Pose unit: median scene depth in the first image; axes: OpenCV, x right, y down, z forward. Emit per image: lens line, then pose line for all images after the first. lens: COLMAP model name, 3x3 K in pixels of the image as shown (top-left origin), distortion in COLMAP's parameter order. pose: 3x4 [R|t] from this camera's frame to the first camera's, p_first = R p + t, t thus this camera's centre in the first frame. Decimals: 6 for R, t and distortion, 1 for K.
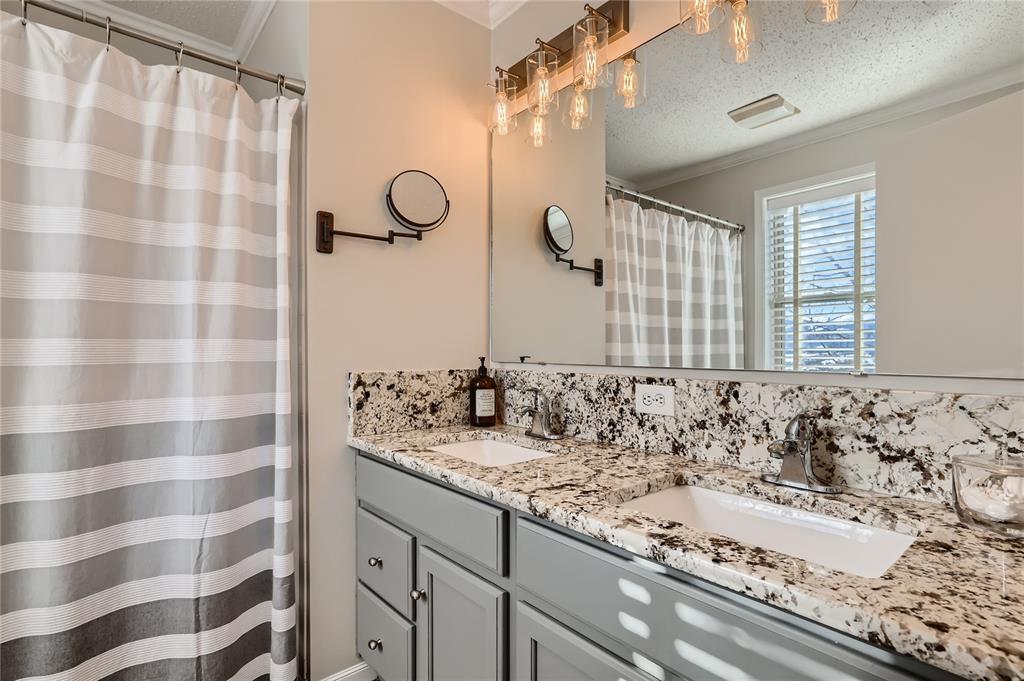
lens RADIAL K [[491.2, 0, 509.1], [0, 491.2, 347.0], [0, 0, 1]] dist [-0.001473, 0.000442]
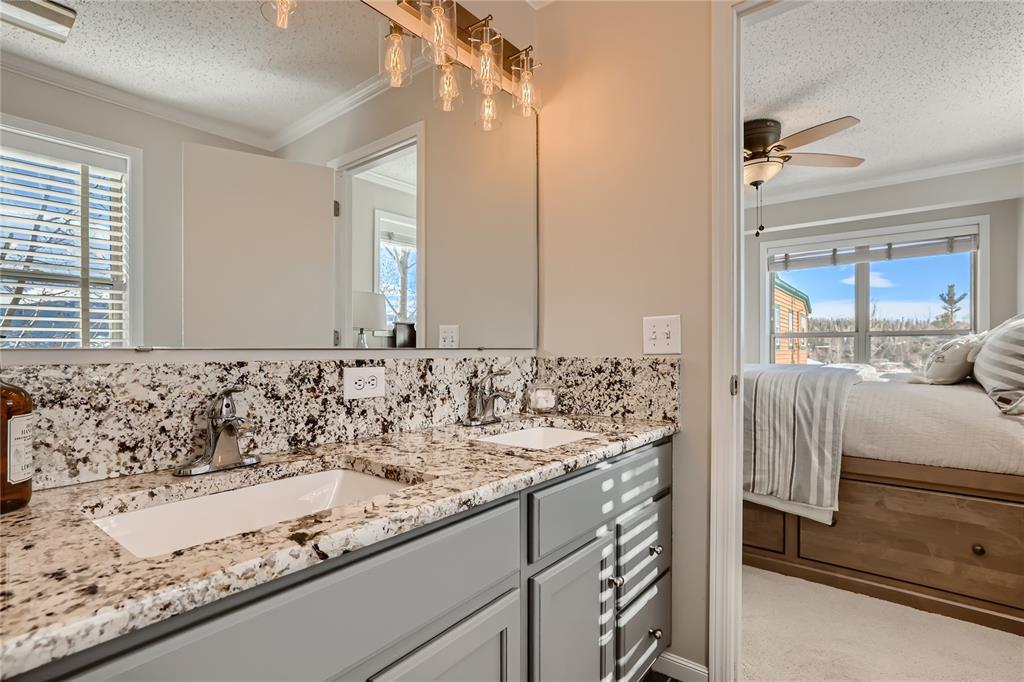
lens RADIAL K [[491.2, 0, 509.1], [0, 491.2, 347.5], [0, 0, 1]] dist [-0.001473, 0.000442]
pose [[-0.181344, 0.005410, 0.983405, -0.680467], [-0.003050, 0.999977, -0.006064, 0.043615], [-0.983415, -0.004099, -0.181323, 0.888607]]
